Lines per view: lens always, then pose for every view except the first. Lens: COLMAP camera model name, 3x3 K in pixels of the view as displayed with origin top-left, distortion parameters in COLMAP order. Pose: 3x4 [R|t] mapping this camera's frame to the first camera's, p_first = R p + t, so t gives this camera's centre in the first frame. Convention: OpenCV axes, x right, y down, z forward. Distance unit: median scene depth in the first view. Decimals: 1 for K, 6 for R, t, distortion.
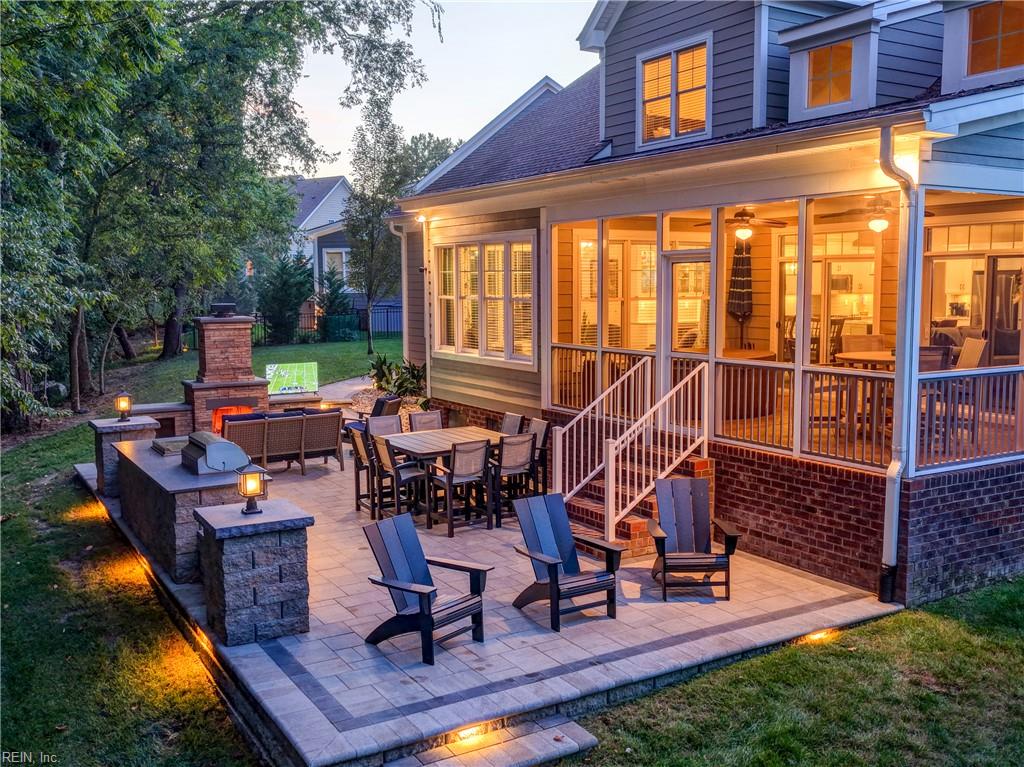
lens RADIAL K [[983.3, 0, 512.0], [0, 983.3, 383.5], [0, 0, 1]] dist [-0.005870, 0.013880]
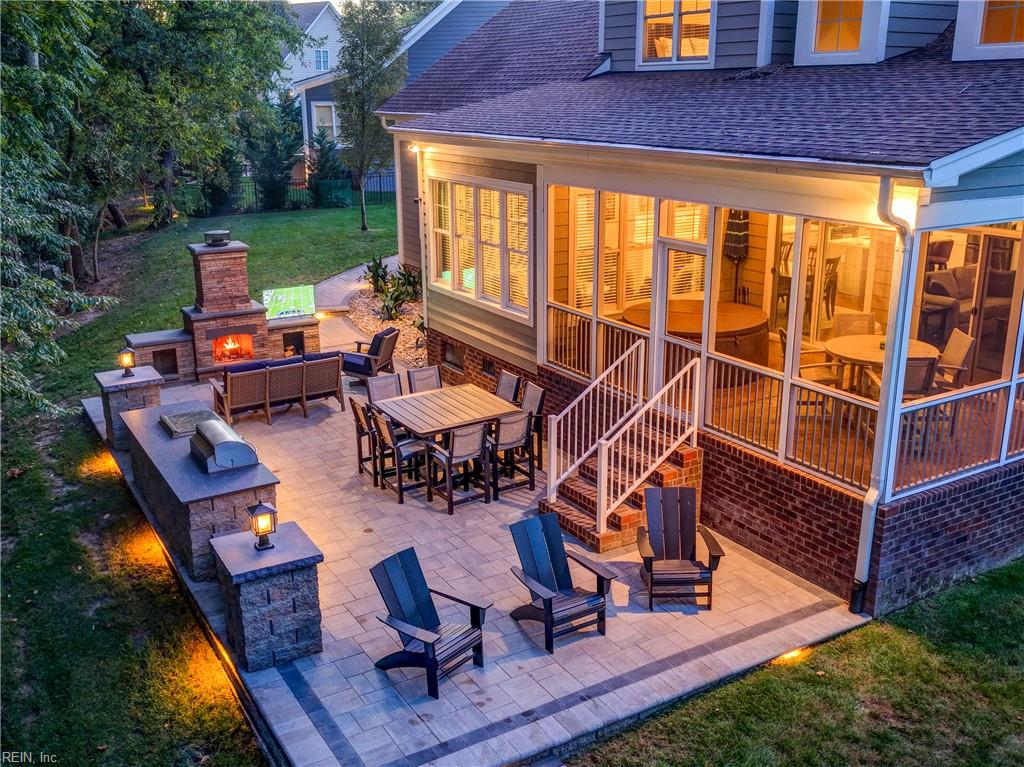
lens RADIAL K [[983.3, 0, 512.0], [0, 983.3, 383.5], [0, 0, 1]] dist [-0.005870, 0.013880]
pose [[0.999986, -0.001979, 0.004943, -0.001586], [0.001006, 0.981851, 0.189653, -0.200029], [-0.005229, -0.189645, 0.981839, -0.008935]]
